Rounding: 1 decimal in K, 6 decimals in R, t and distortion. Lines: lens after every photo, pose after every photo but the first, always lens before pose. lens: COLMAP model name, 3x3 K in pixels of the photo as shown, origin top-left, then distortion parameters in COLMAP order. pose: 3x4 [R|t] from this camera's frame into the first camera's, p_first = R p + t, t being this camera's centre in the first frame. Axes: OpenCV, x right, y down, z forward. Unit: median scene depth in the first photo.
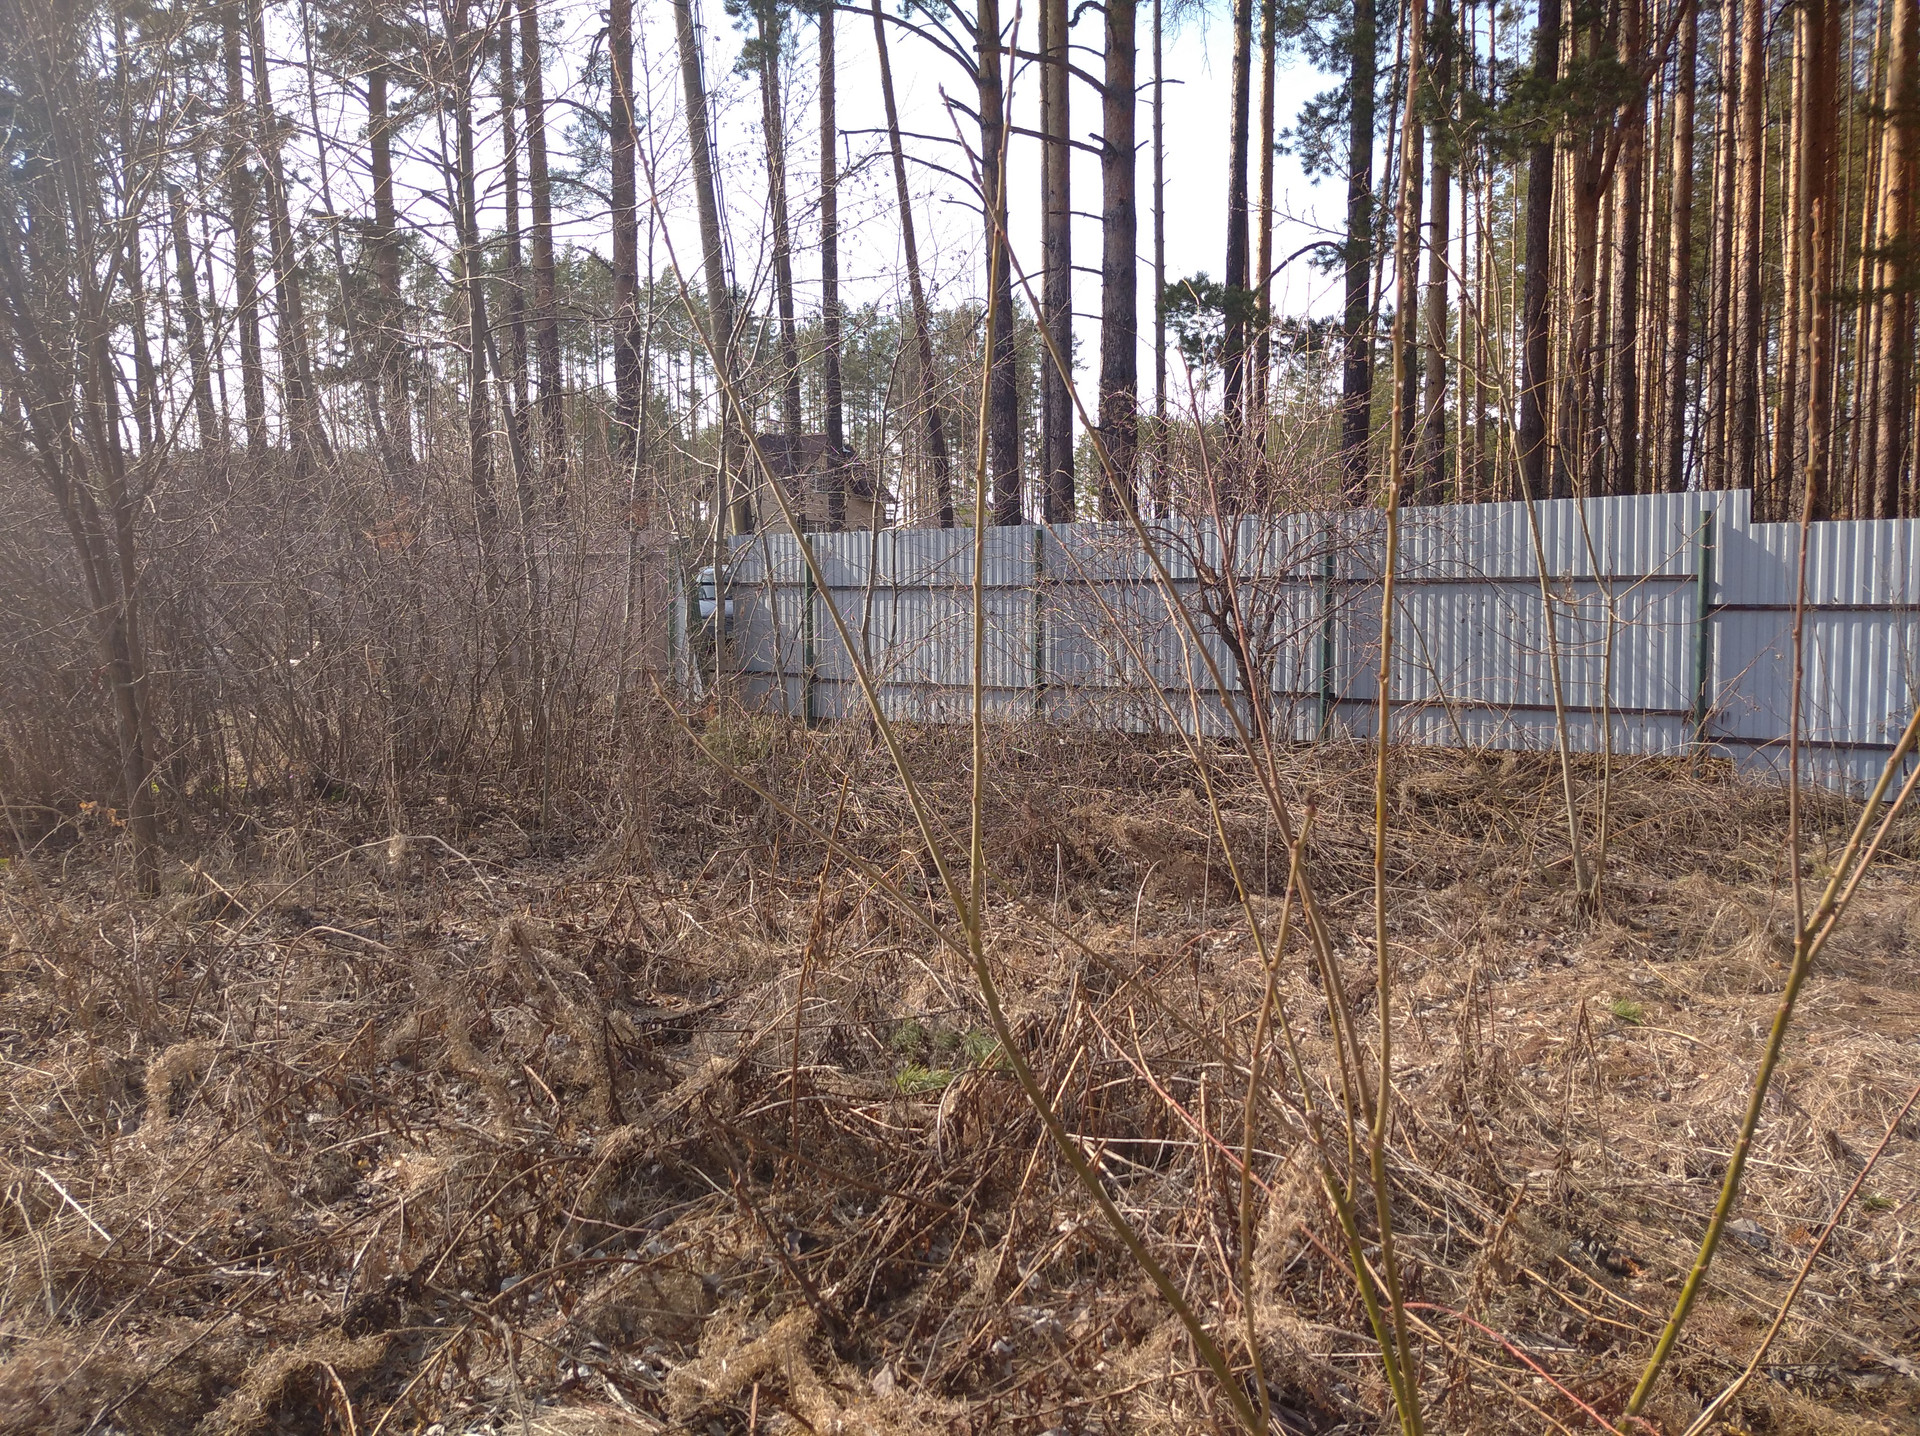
lens RADIAL K [[1636.0, 0, 950.1], [0, 1636.0, 710.5], [0, 0, 1]] dist [0.138627, -0.171474]
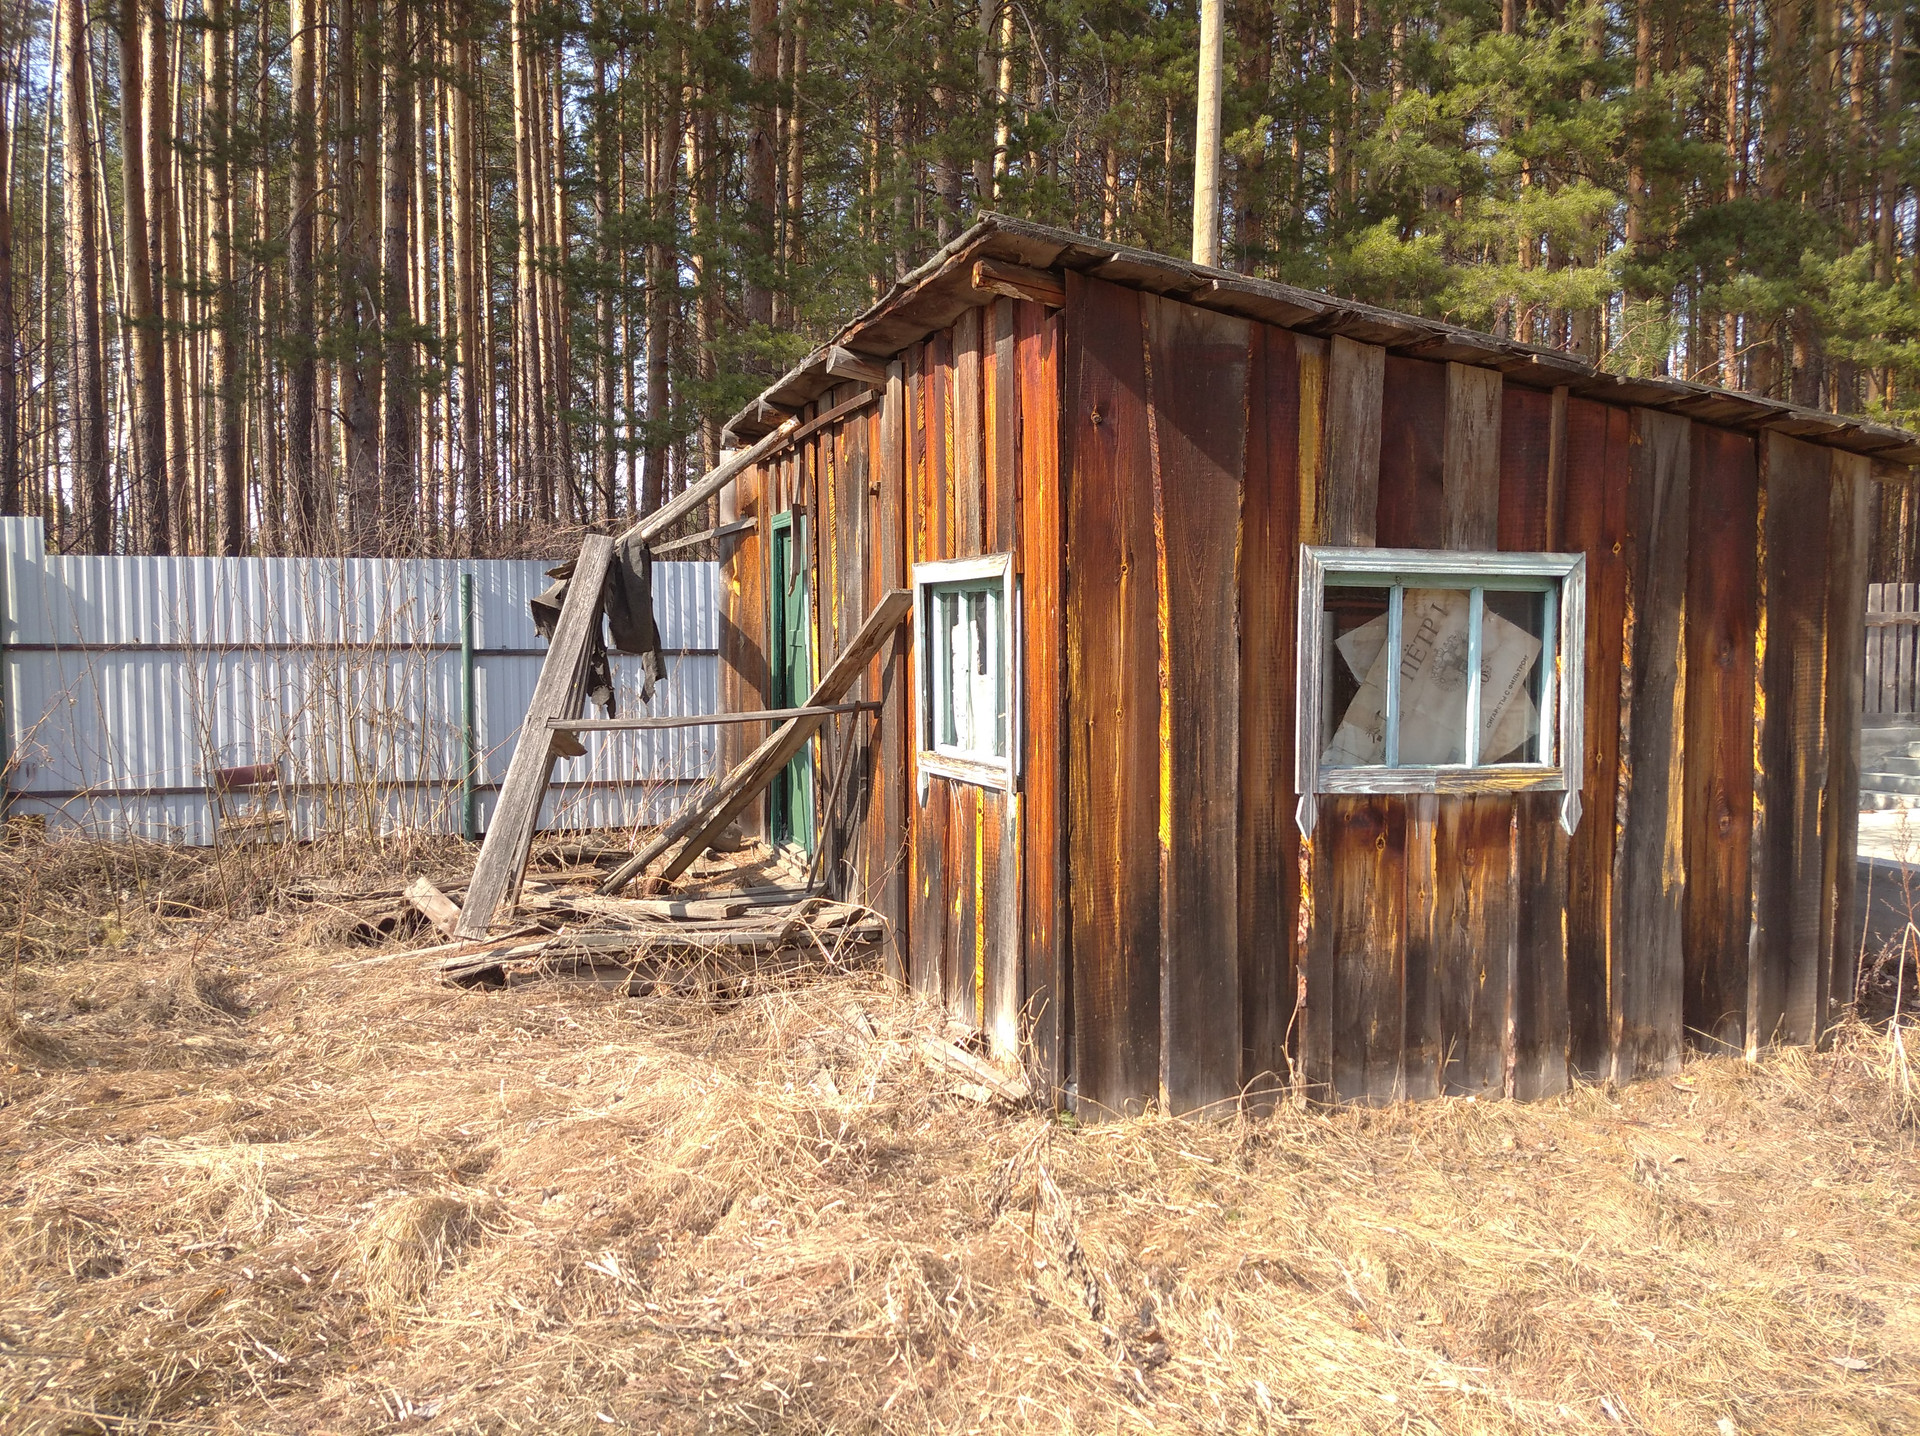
lens RADIAL K [[1636.0, 0, 950.1], [0, 1636.0, 710.5], [0, 0, 1]] dist [0.138627, -0.171474]
pose [[0.634587, -0.038551, 0.771890, 0.083876], [0.053207, 0.998565, 0.006129, -0.007114], [-0.771018, 0.037181, 0.635727, 0.045909]]
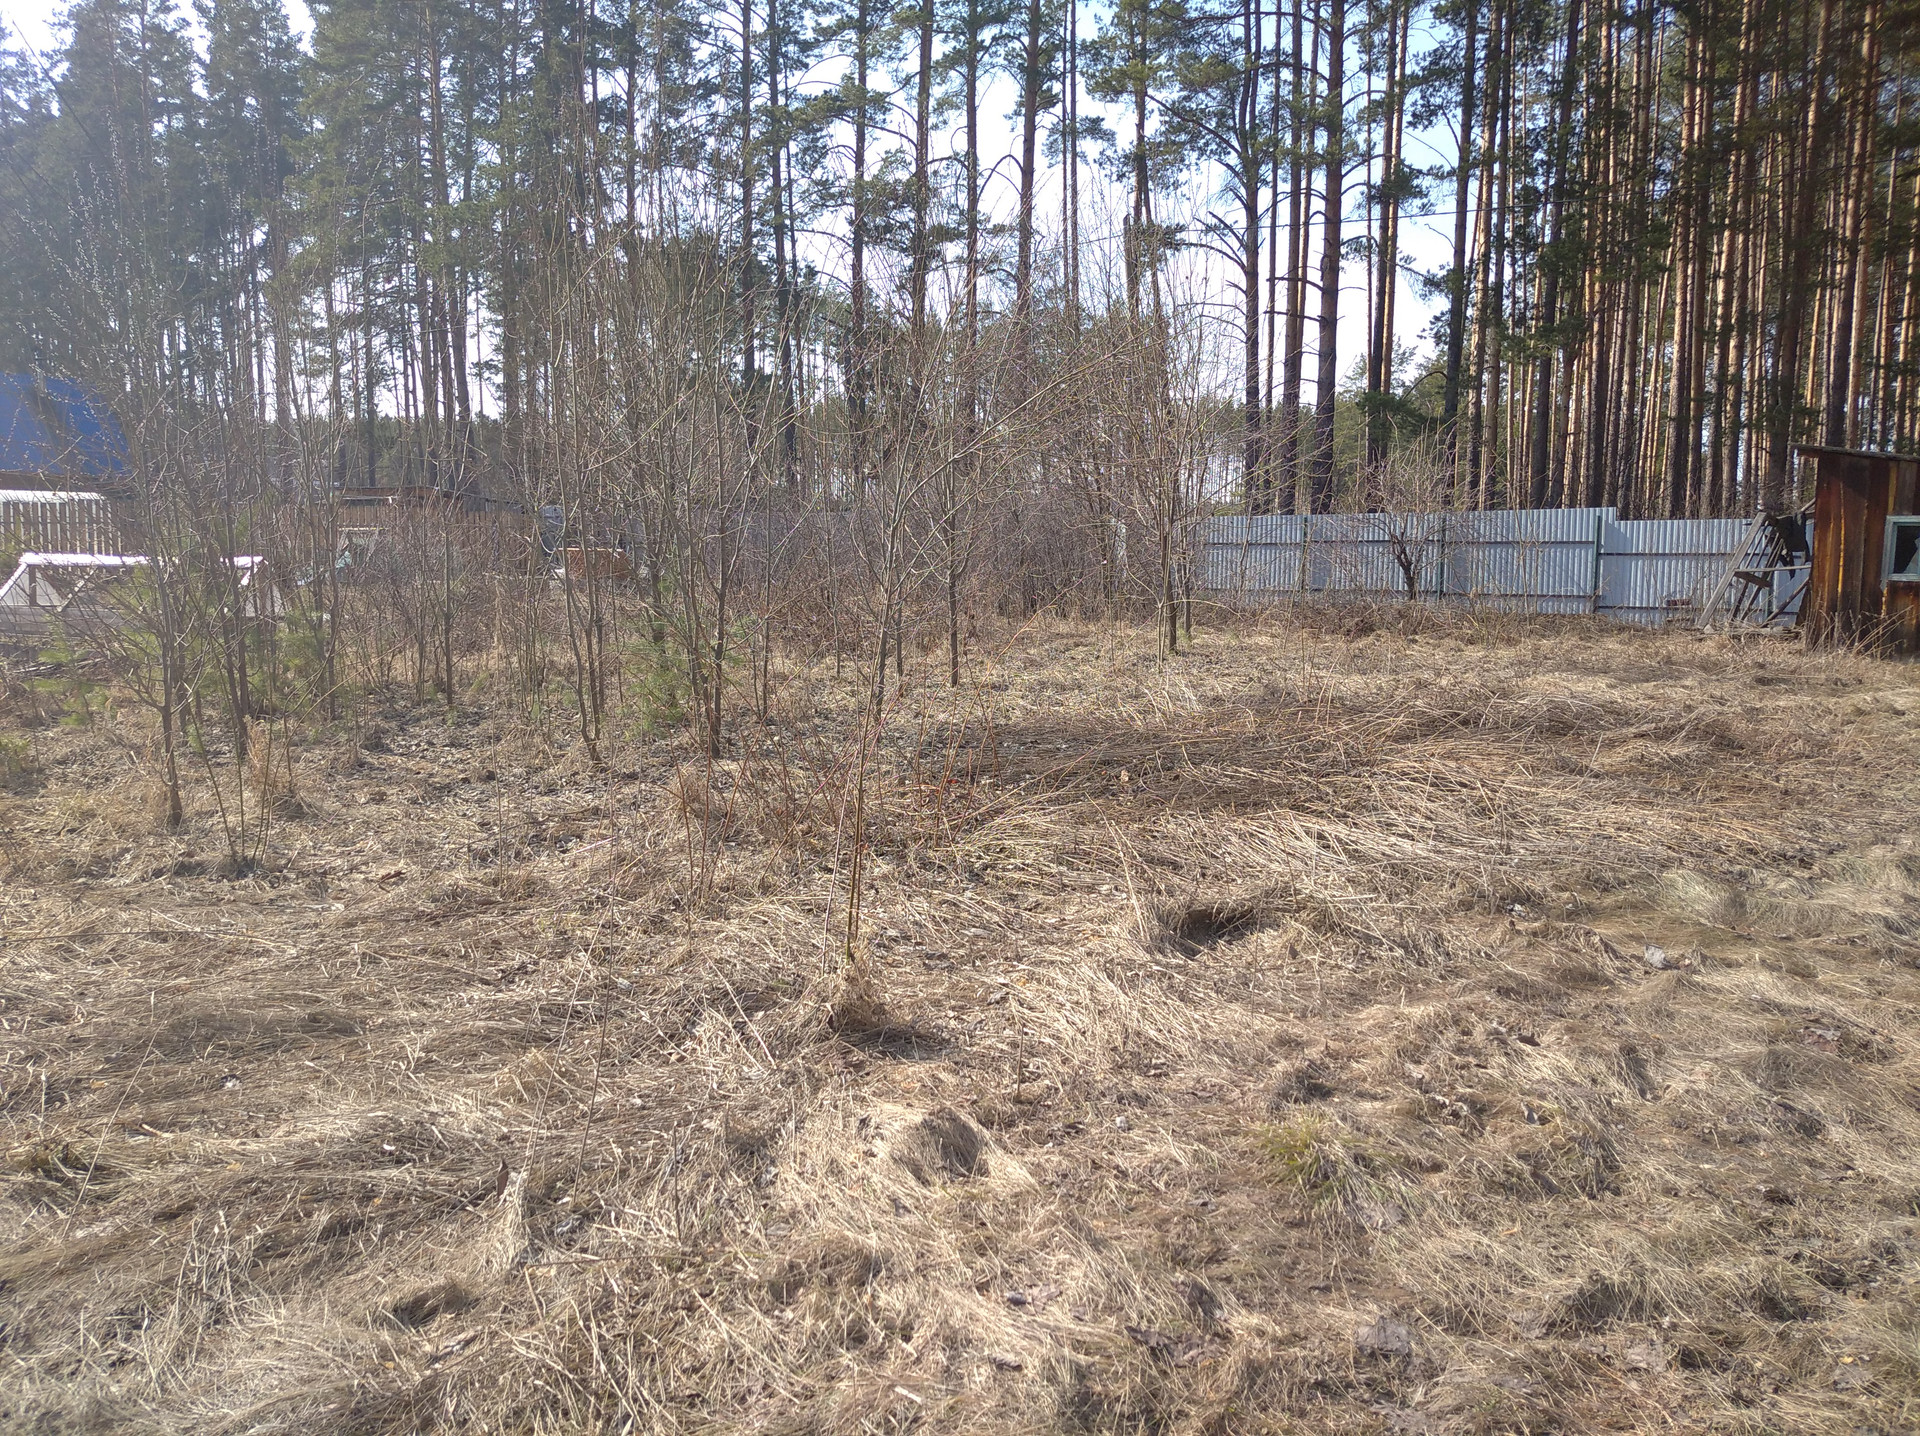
lens RADIAL K [[1636.0, 0, 950.1], [0, 1636.0, 710.5], [0, 0, 1]] dist [0.138627, -0.171474]
pose [[0.999076, 0.016828, -0.039551, -0.389236], [-0.016164, 0.999724, 0.017037, 0.136946], [0.039827, -0.016382, 0.999072, -1.442487]]
